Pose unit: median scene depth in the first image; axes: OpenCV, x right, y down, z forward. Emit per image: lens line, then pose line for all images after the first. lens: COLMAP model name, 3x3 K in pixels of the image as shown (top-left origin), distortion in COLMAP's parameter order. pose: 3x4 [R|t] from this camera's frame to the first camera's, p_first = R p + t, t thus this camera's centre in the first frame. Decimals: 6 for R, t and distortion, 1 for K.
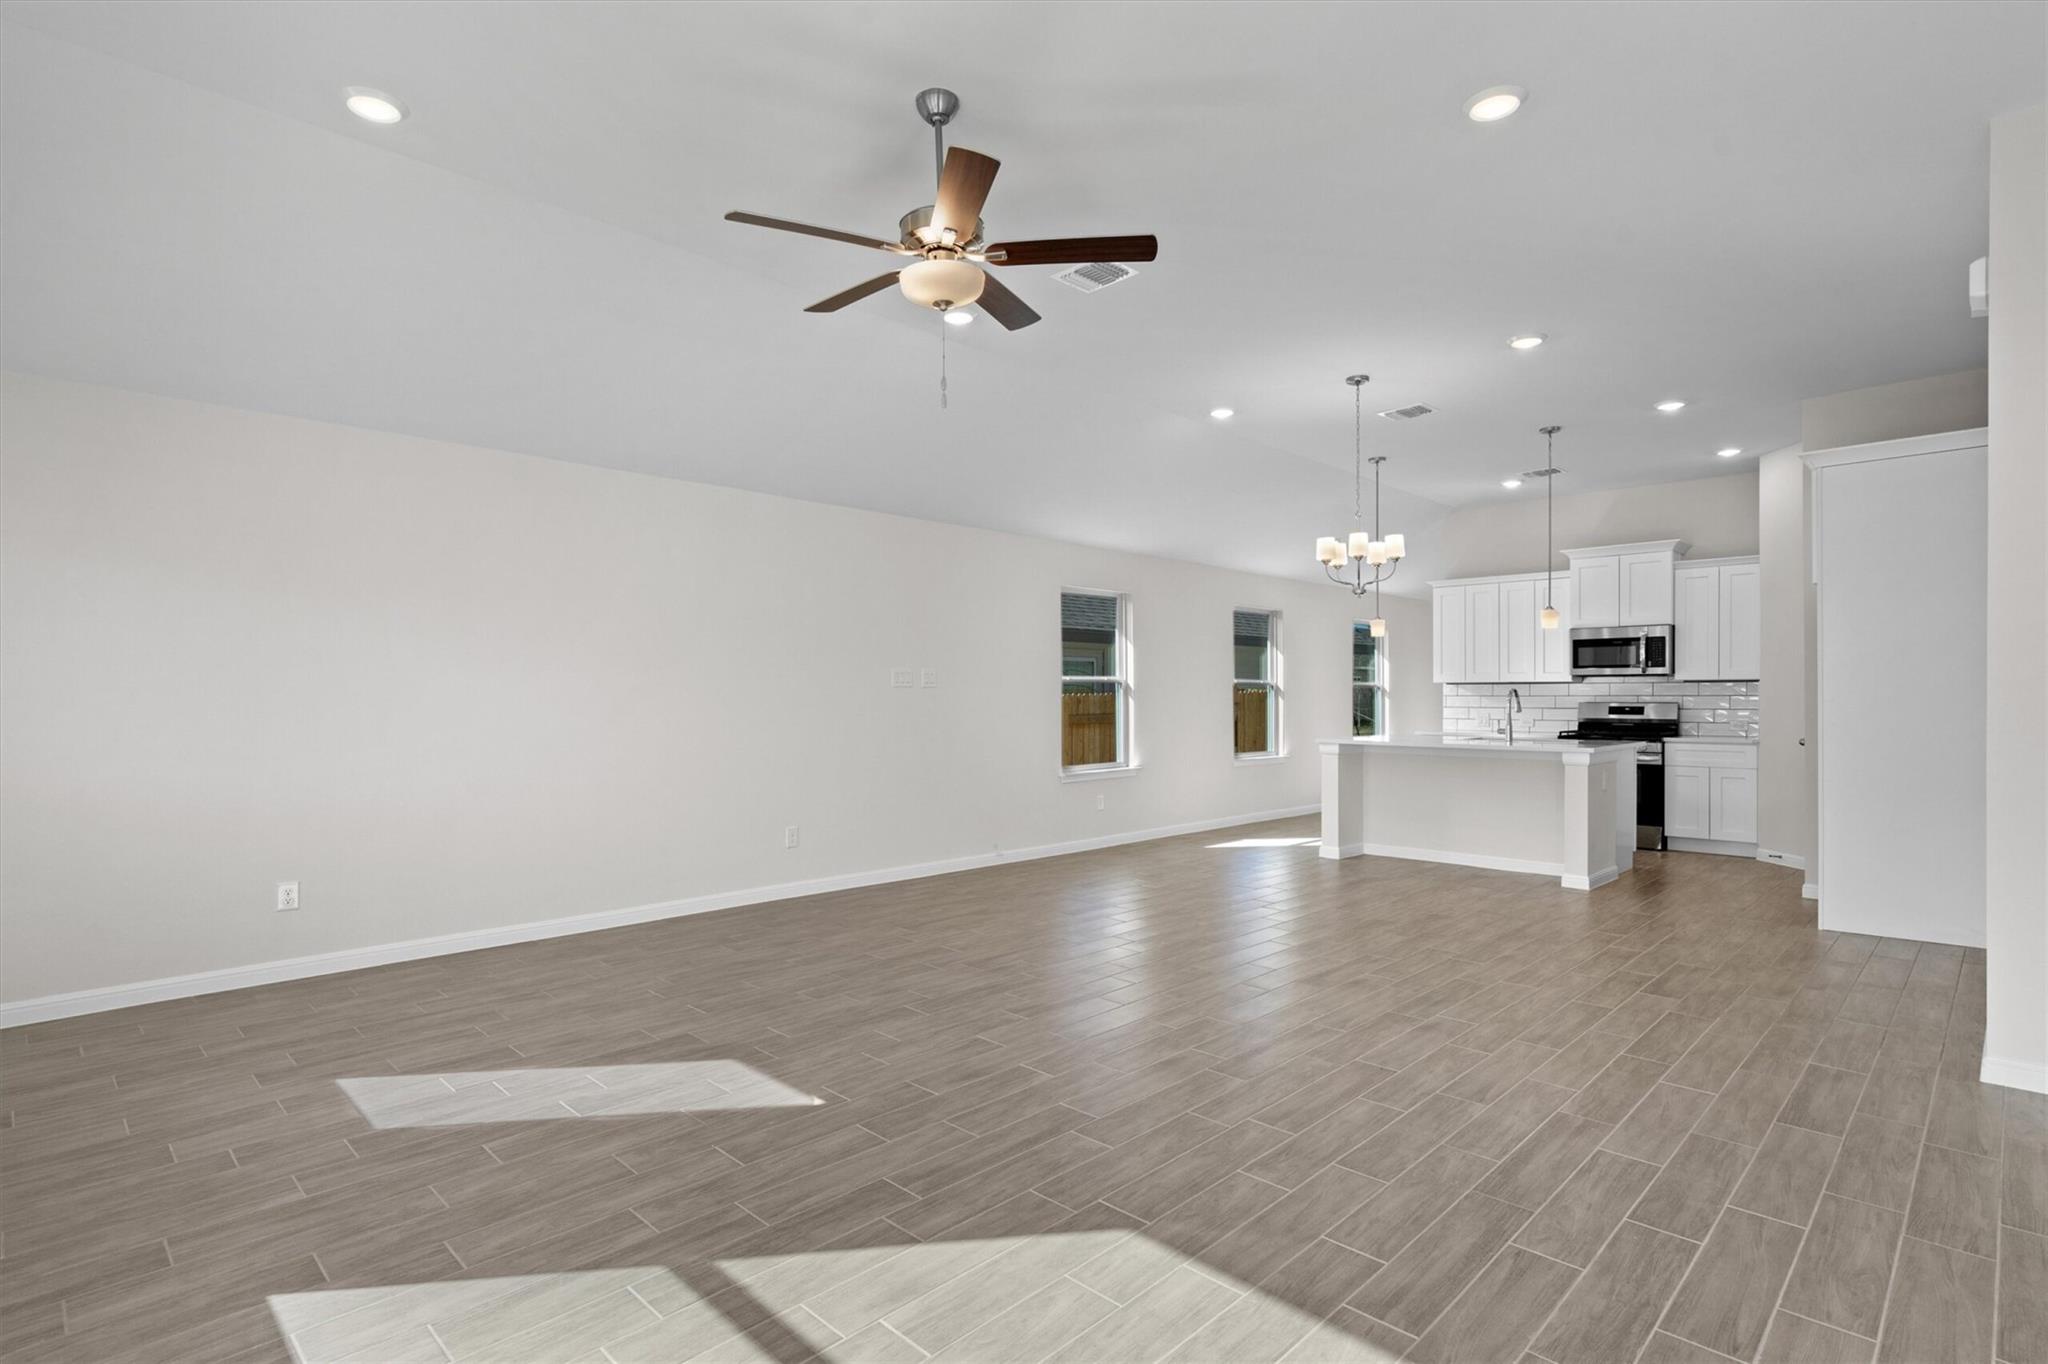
lens RADIAL K [[1047.8, 0, 1012.6], [0, 1047.8, 689.2], [0, 0, 1]] dist [-0.007947, 0.001093]
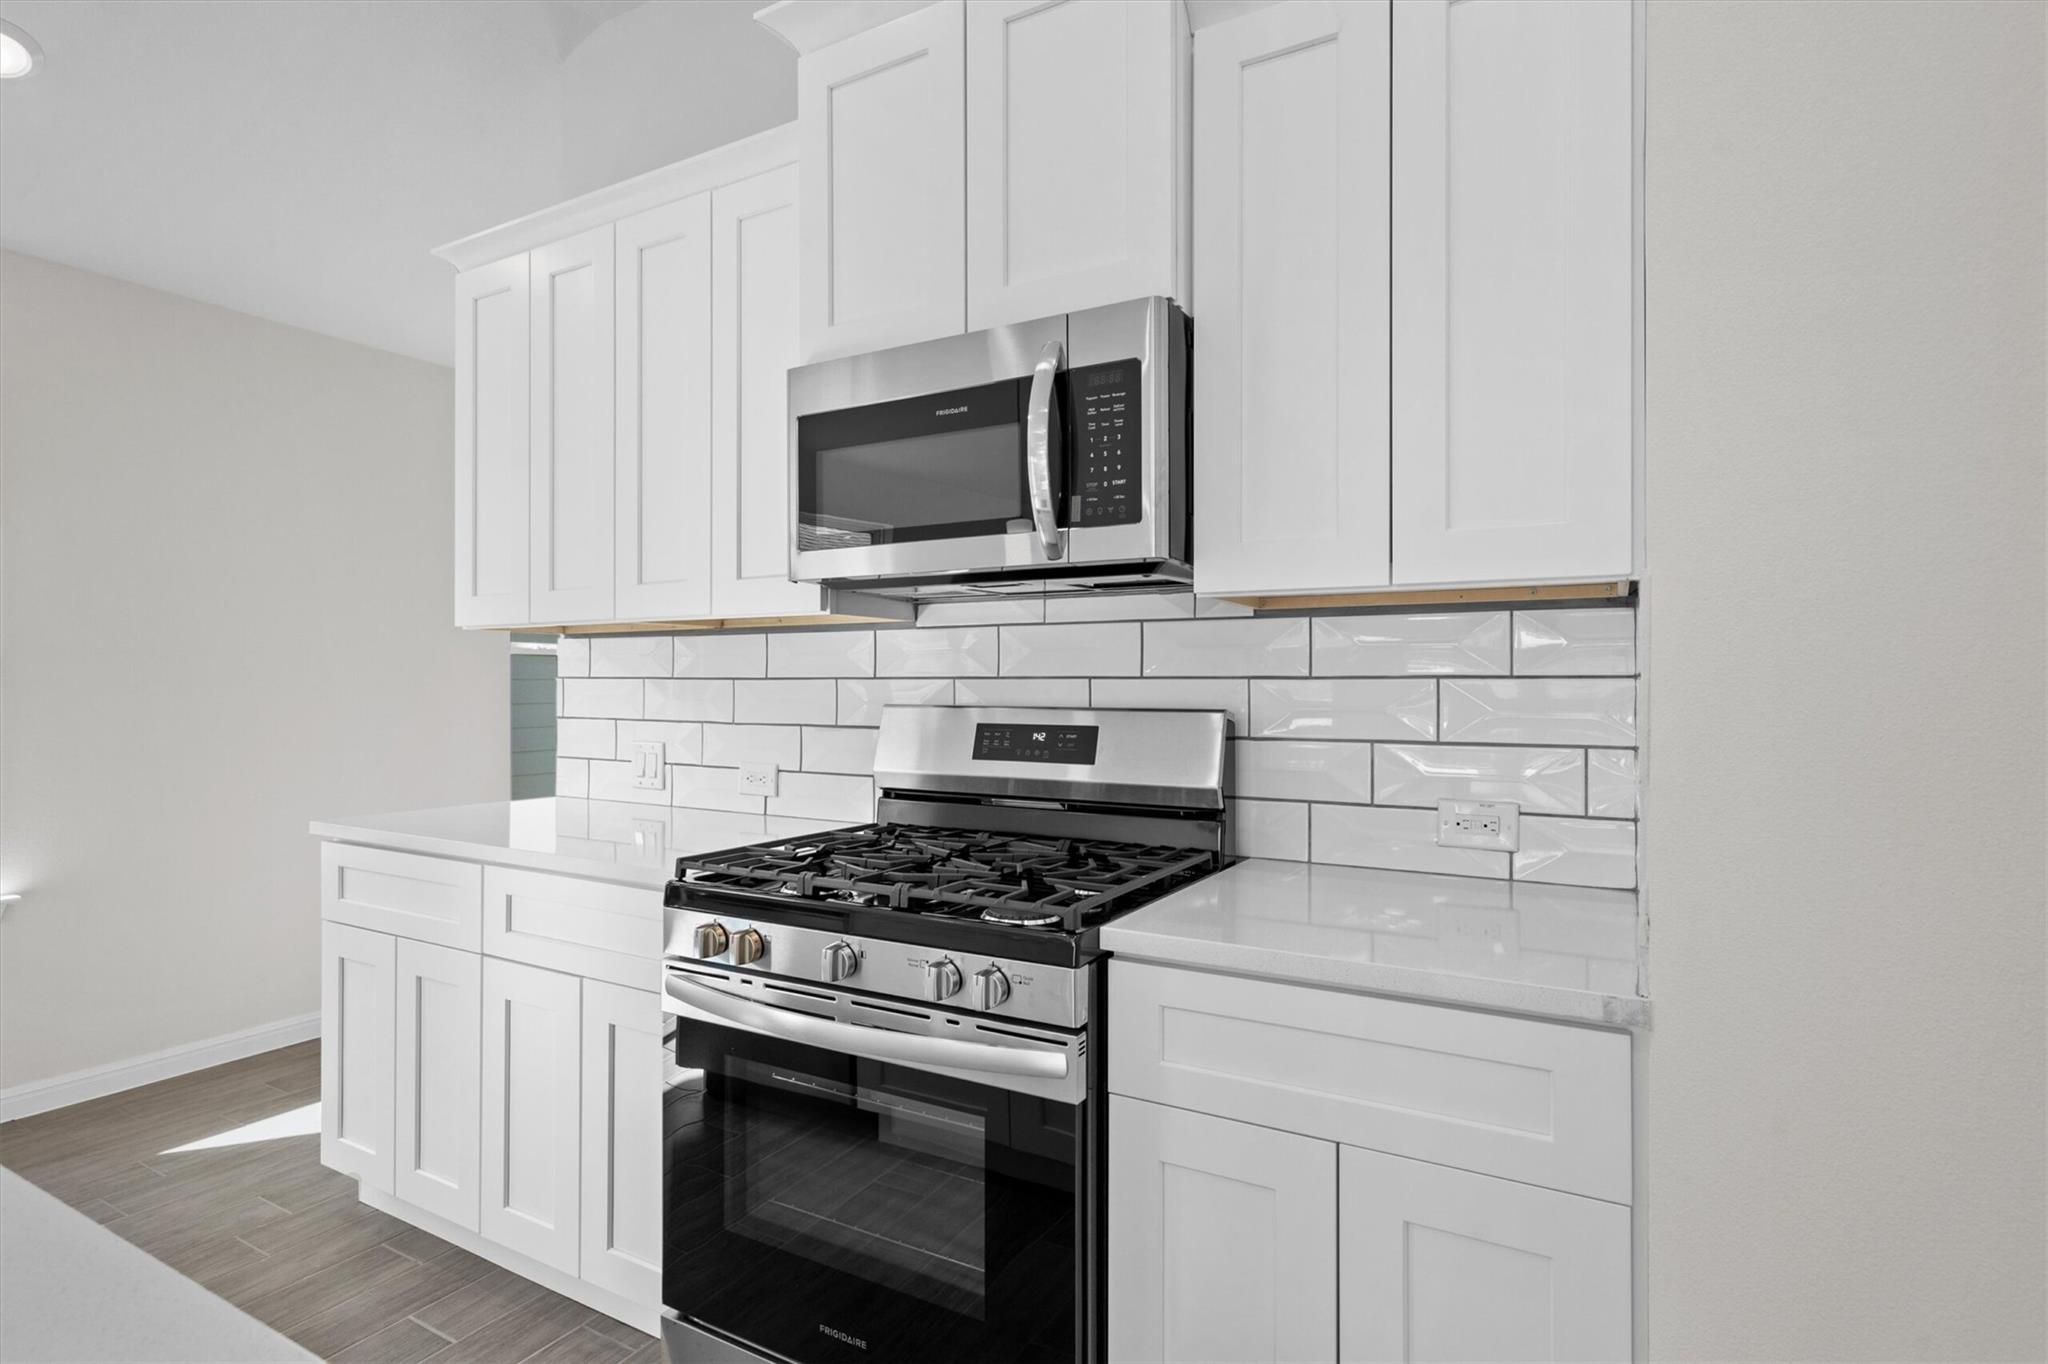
lens RADIAL K [[1047.8, 0, 1007.2], [0, 1047.8, 668.9], [0, 0, 1]] dist [-0.007947, 0.001093]
pose [[0.977878, -0.009879, 0.208943, 0.579446], [0.008571, 0.999938, 0.007169, 0.003120], [-0.209001, -0.005219, 0.977902, 0.847001]]
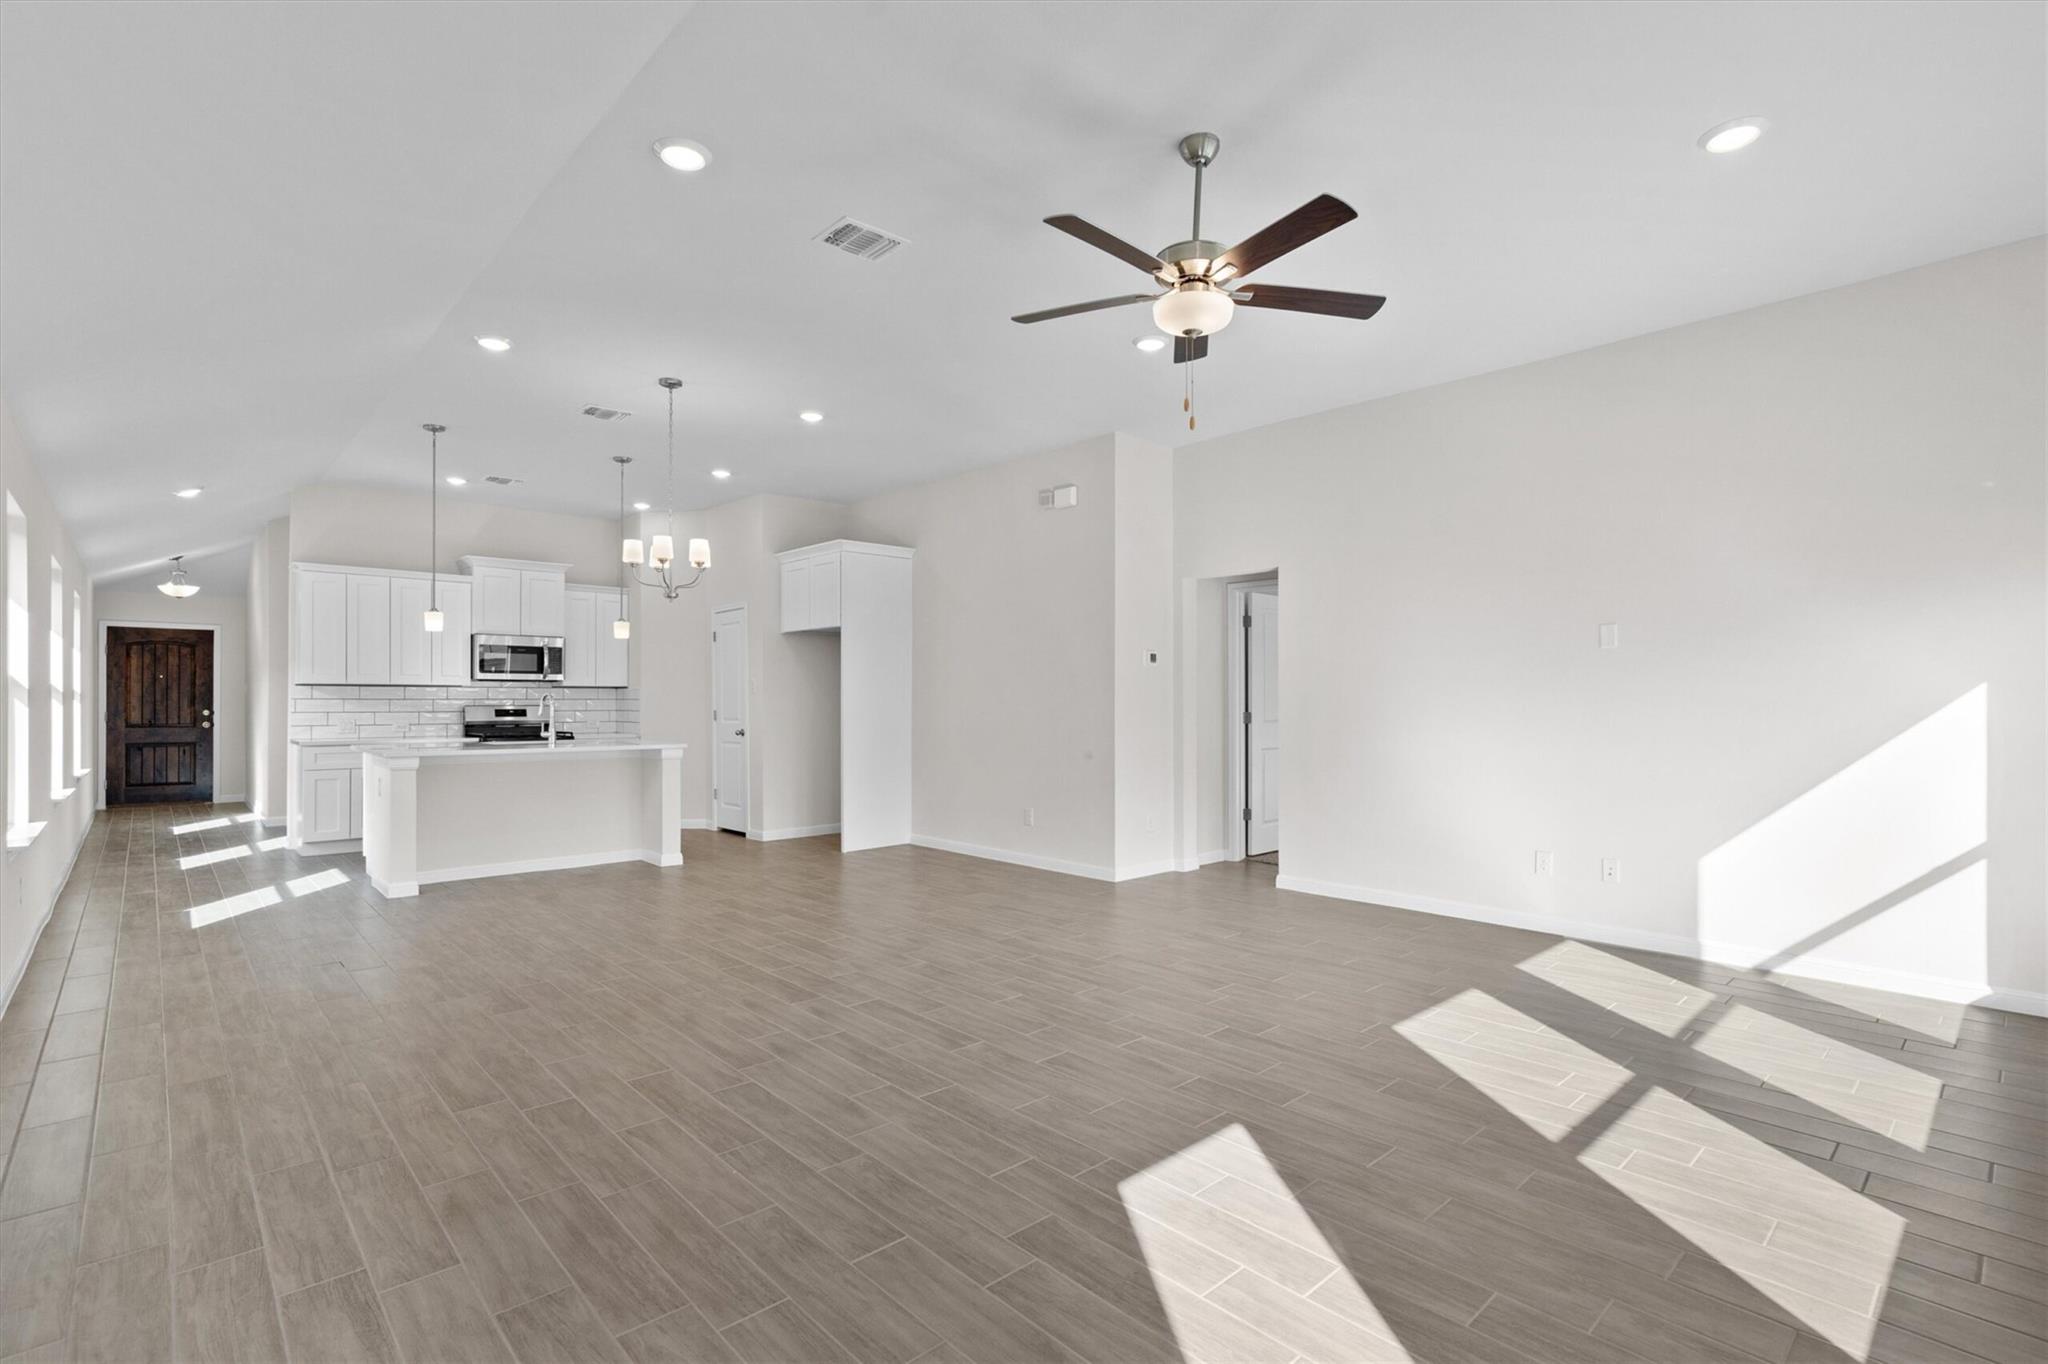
lens RADIAL K [[960.2, 0, 1044.0], [0, 960.2, 698.8], [0, 0, 1]] dist [-0.005187, -0.000457]
pose [[0.010251, 0.001155, 0.999947, -0.431862], [-0.007806, 0.999969, -0.001075, 0.002758], [-0.999917, -0.007794, 0.010260, 0.475041]]
